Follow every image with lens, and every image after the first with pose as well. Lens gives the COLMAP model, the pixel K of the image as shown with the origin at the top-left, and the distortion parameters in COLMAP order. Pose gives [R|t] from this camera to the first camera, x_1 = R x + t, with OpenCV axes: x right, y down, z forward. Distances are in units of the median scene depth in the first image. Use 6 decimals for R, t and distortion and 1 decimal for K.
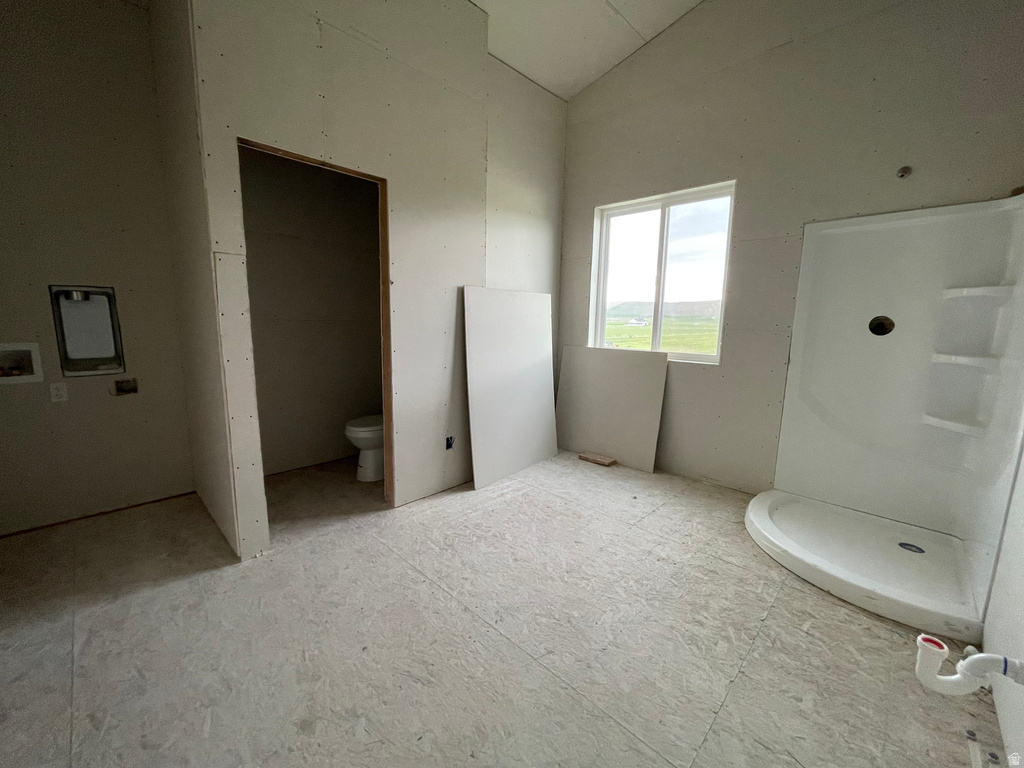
lens RADIAL K [[411.2, 0, 511.7], [0, 411.2, 380.6], [0, 0, 1]] dist [-0.002155, -0.000656]
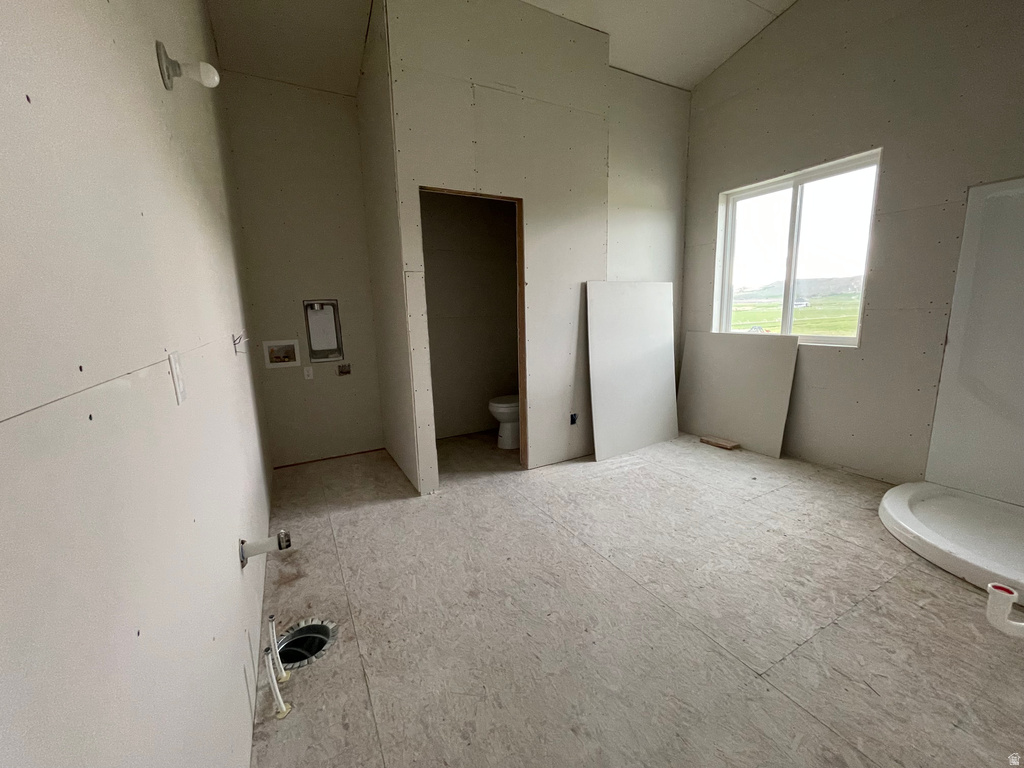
lens RADIAL K [[411.2, 0, 511.7], [0, 411.2, 380.6], [0, 0, 1]] dist [-0.002155, -0.000656]
pose [[0.953062, 0.007054, -0.302693, 0.035740], [0.000100, 0.999721, 0.023611, 0.018886], [0.302775, -0.022533, 0.952796, -0.171731]]
